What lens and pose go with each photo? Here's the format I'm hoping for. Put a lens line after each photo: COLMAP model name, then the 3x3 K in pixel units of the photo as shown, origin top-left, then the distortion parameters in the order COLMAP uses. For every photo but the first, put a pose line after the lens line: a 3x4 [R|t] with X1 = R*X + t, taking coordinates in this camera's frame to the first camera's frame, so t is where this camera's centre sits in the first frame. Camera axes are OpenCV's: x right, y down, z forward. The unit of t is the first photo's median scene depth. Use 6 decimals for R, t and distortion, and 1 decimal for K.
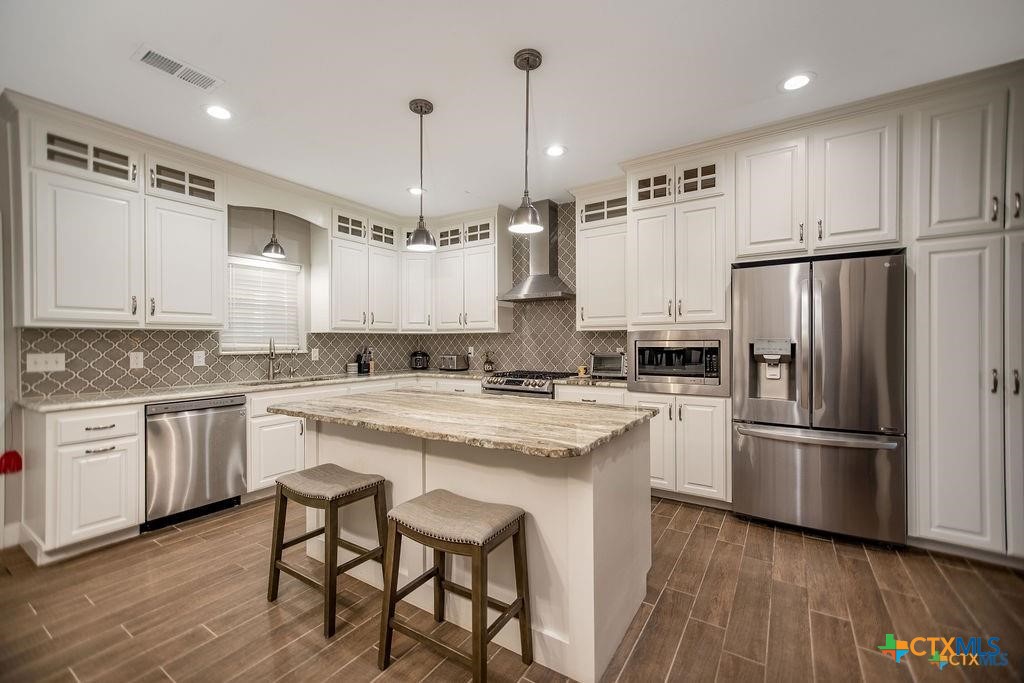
lens RADIAL K [[426.6, 0, 516.6], [0, 426.6, 340.4], [0, 0, 1]] dist [-0.000319, 0.000085]
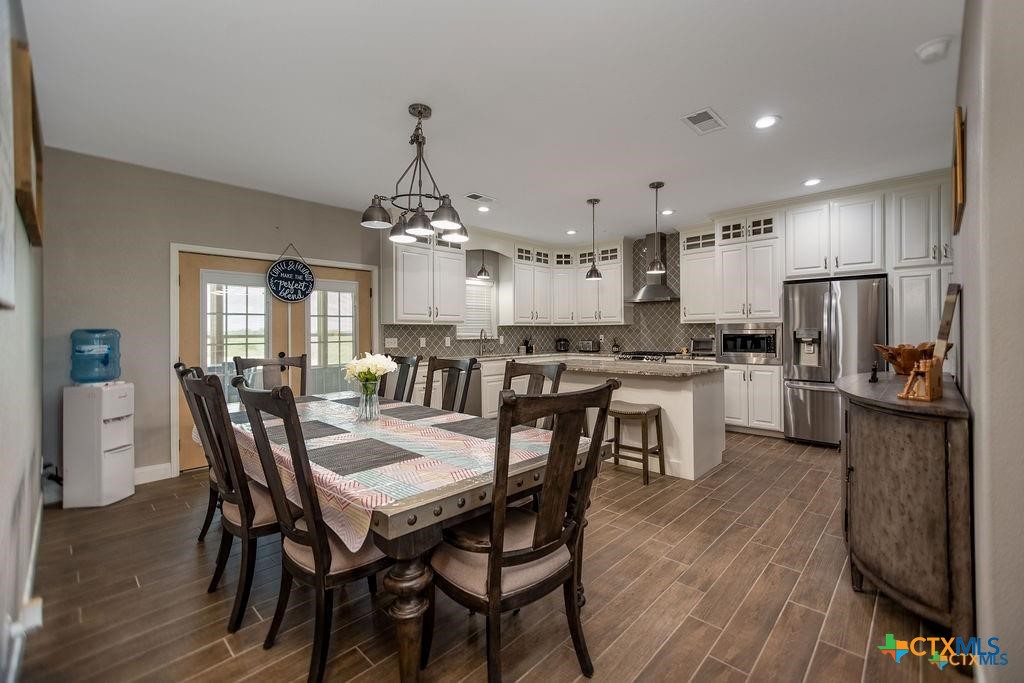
lens RADIAL K [[441.5, 0, 543.5], [0, 441.5, 329.1], [0, 0, 1]] dist [0.000543, 0.000136]
pose [[0.988896, -0.004439, -0.148540, -0.106293], [0.004064, 0.999988, -0.002830, -0.000482], [0.148551, 0.002194, 0.988902, -0.602255]]
